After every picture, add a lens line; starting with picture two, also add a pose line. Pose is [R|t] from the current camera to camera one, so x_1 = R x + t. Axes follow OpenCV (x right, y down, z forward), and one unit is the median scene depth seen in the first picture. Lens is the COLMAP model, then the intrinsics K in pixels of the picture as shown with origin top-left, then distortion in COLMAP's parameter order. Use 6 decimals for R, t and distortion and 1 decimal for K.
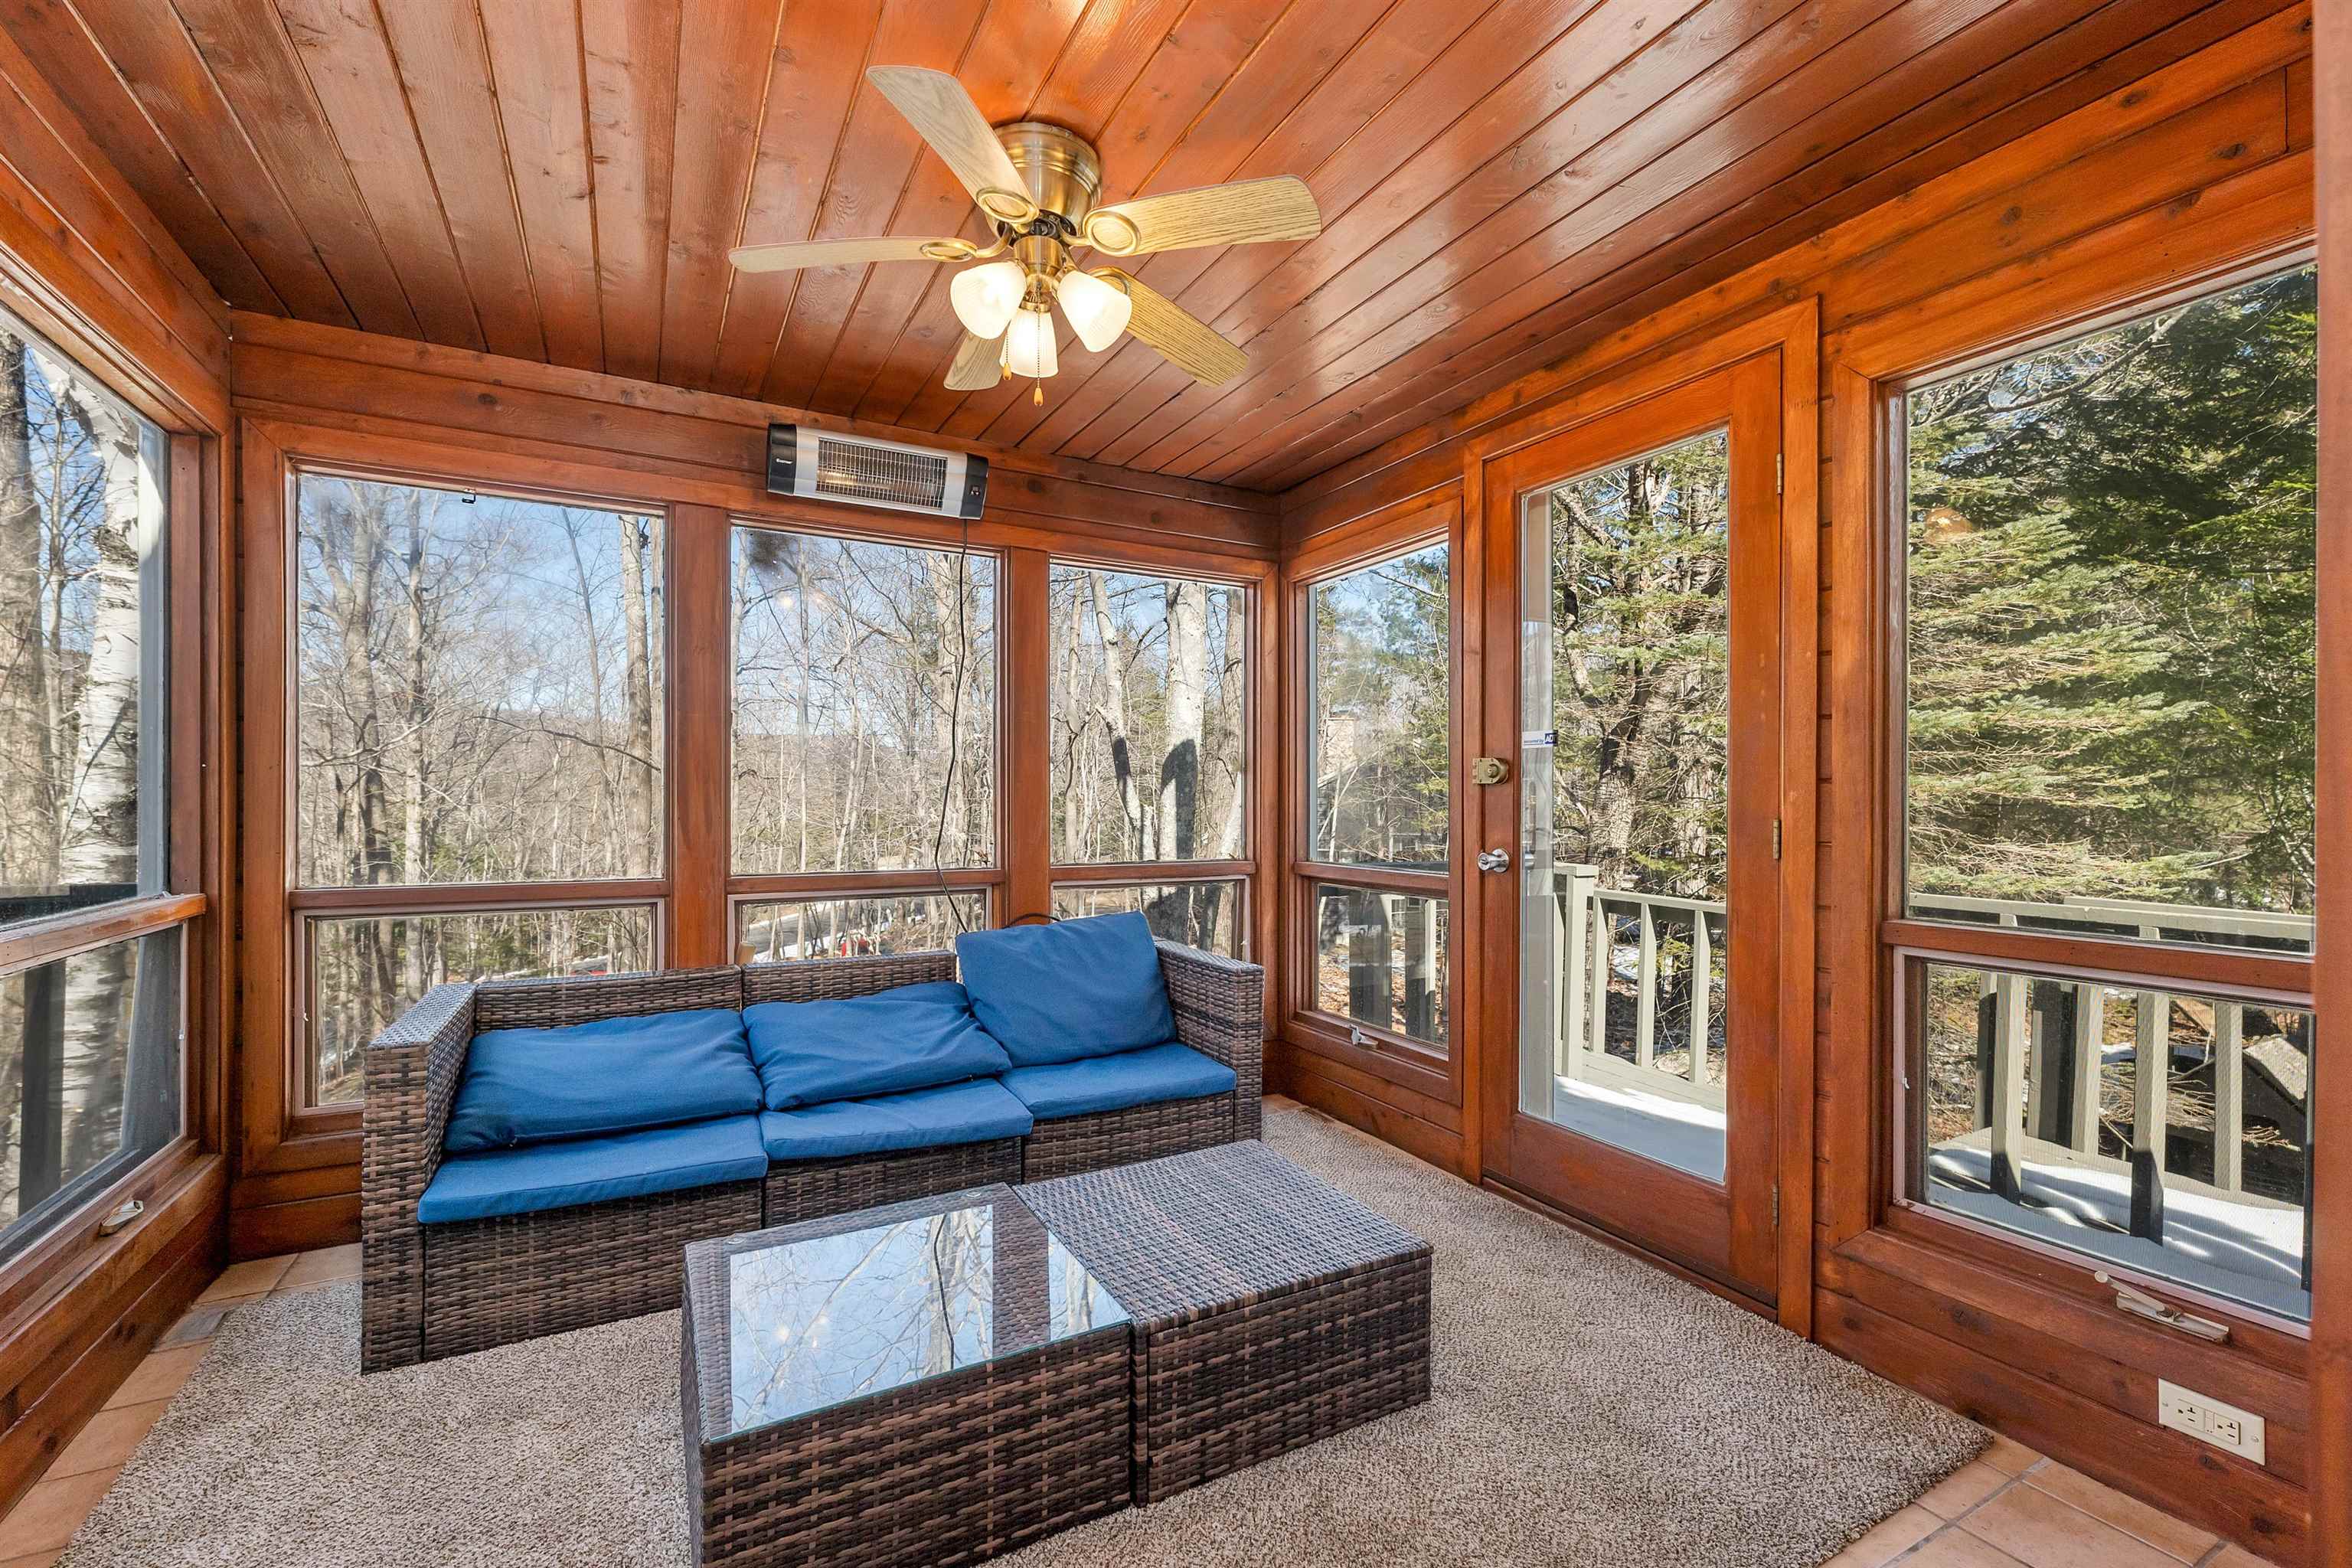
lens RADIAL K [[984.6, 0, 1173.5], [0, 984.6, 770.3], [0, 0, 1]] dist [0.000692, 0.000077]
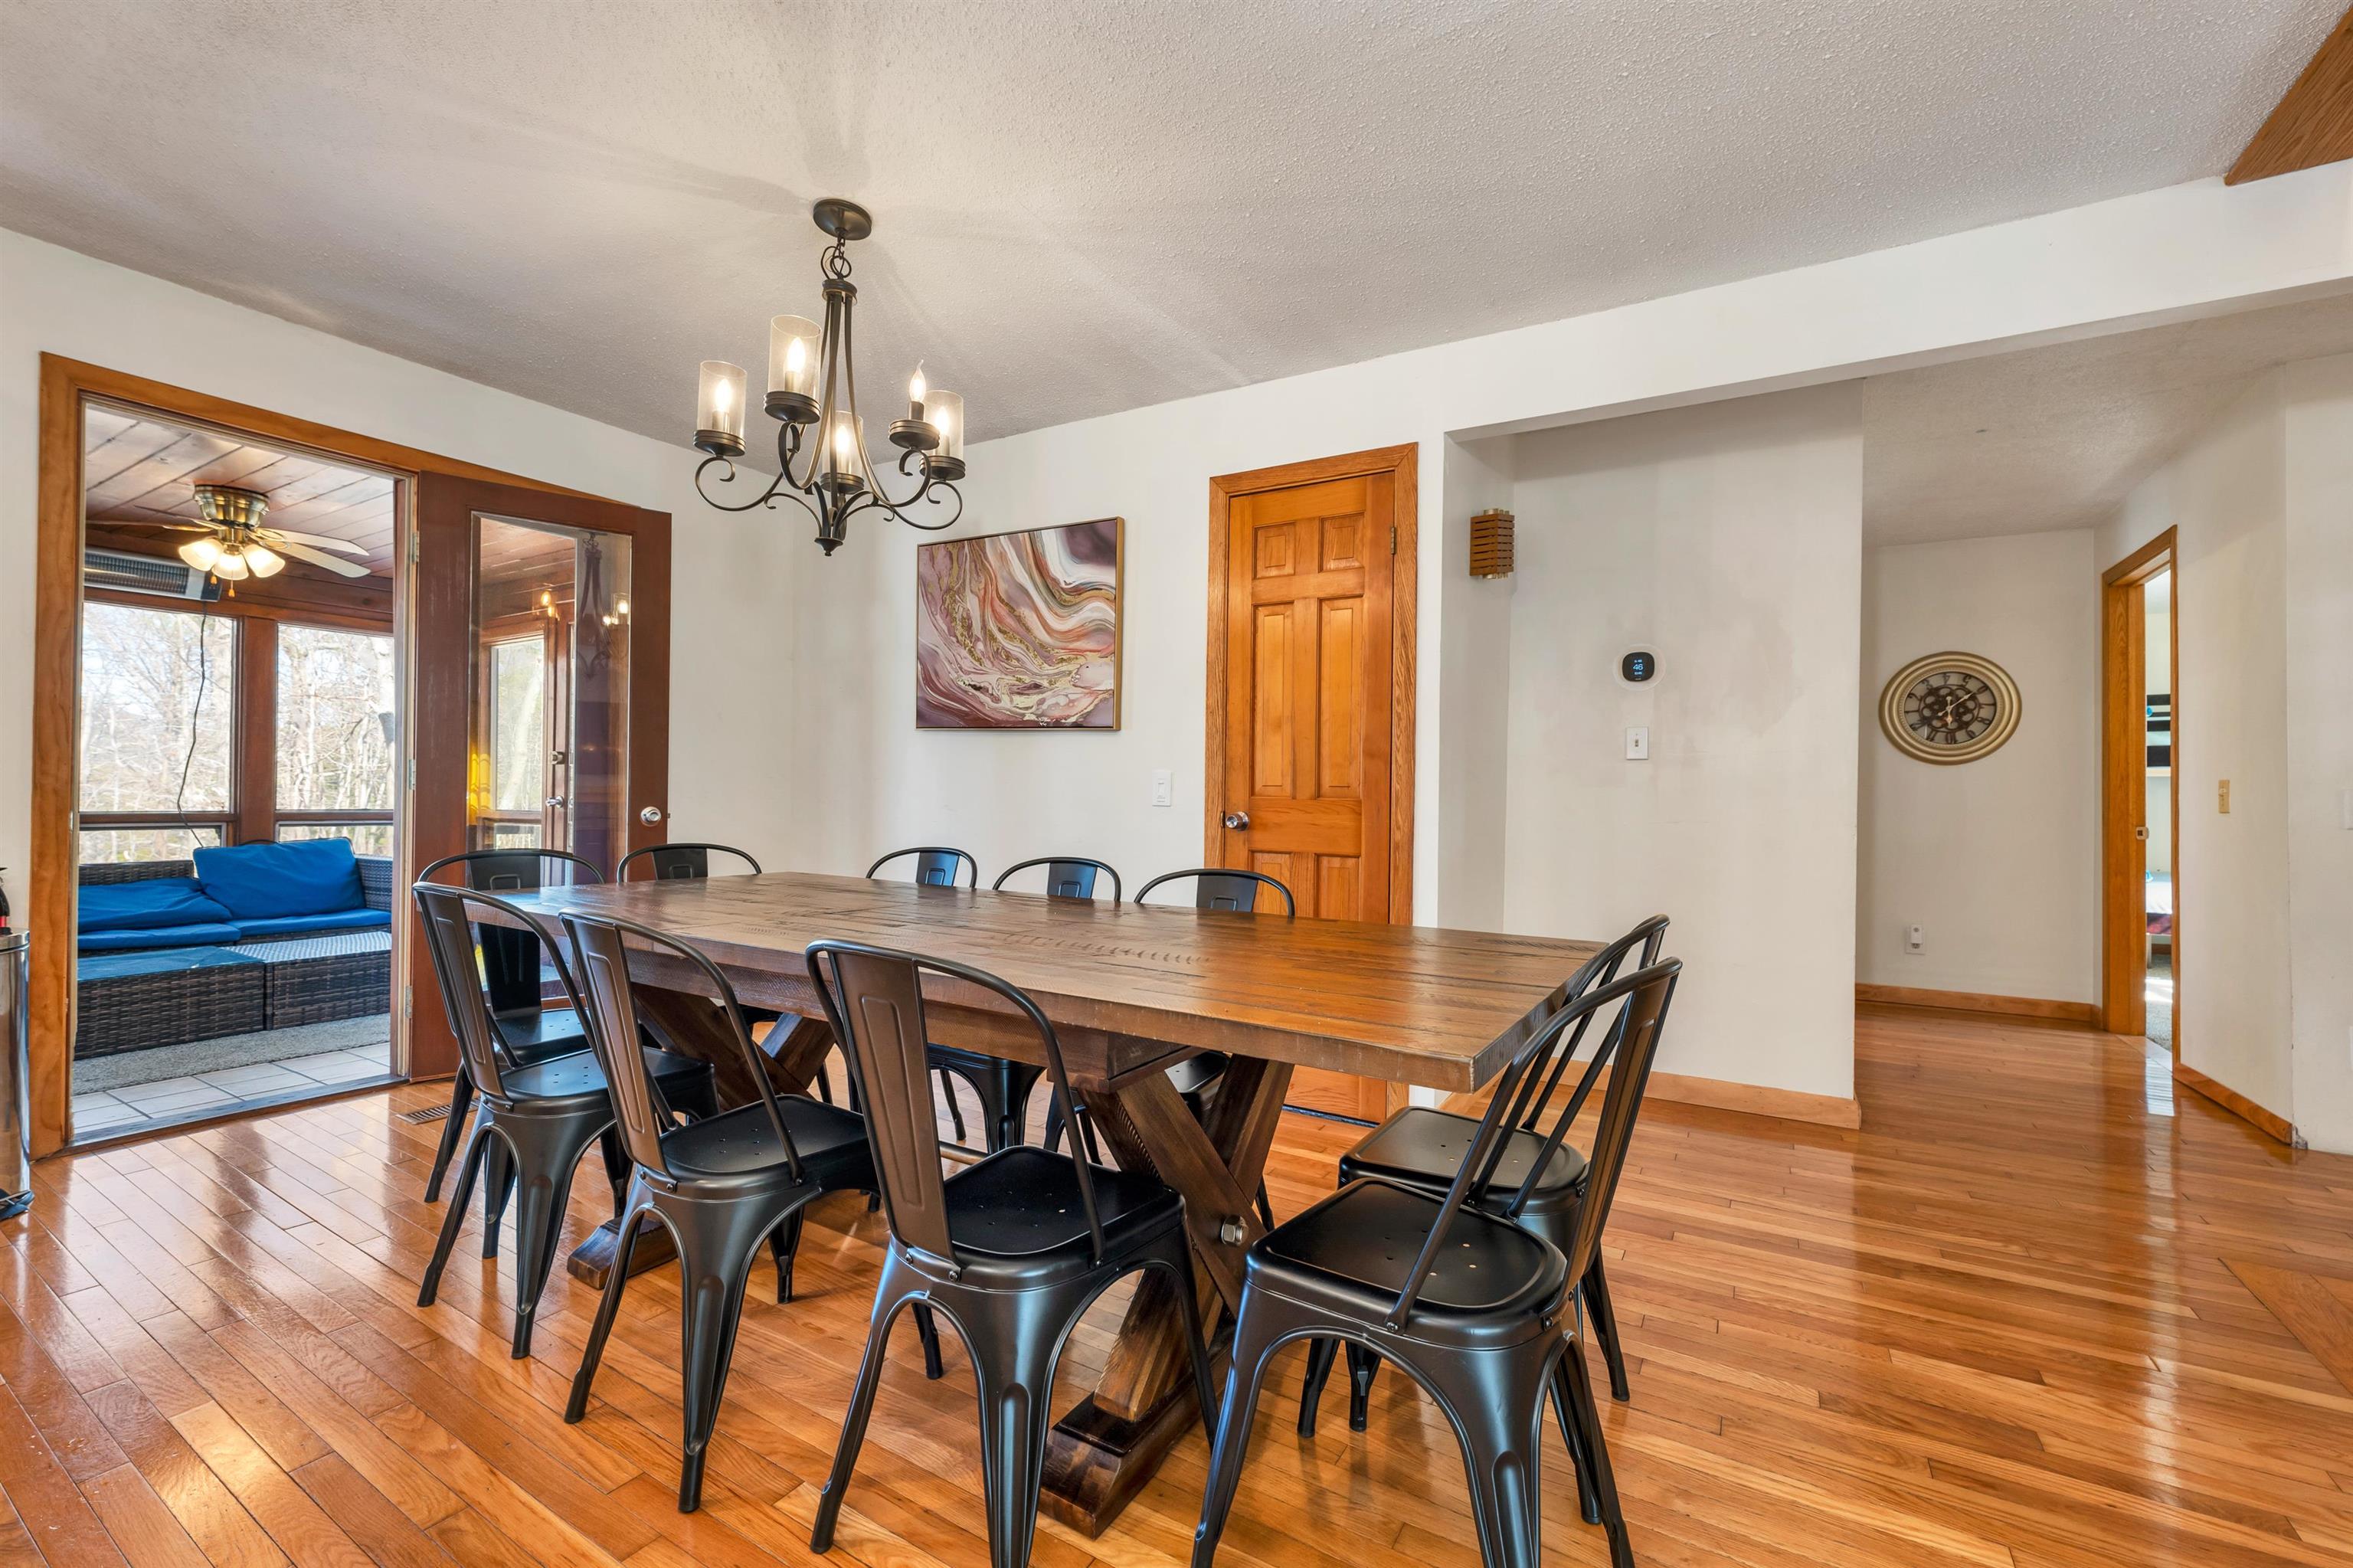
lens RADIAL K [[985.1, 0, 1174.0], [0, 985.1, 770.3], [0, 0, 1]] dist [0.000692, 0.000077]
pose [[0.862695, 0.015273, 0.505493, 0.372515], [-0.017248, 0.999851, -0.000773, 0.004875], [-0.505430, -0.008052, 0.862830, -1.304085]]
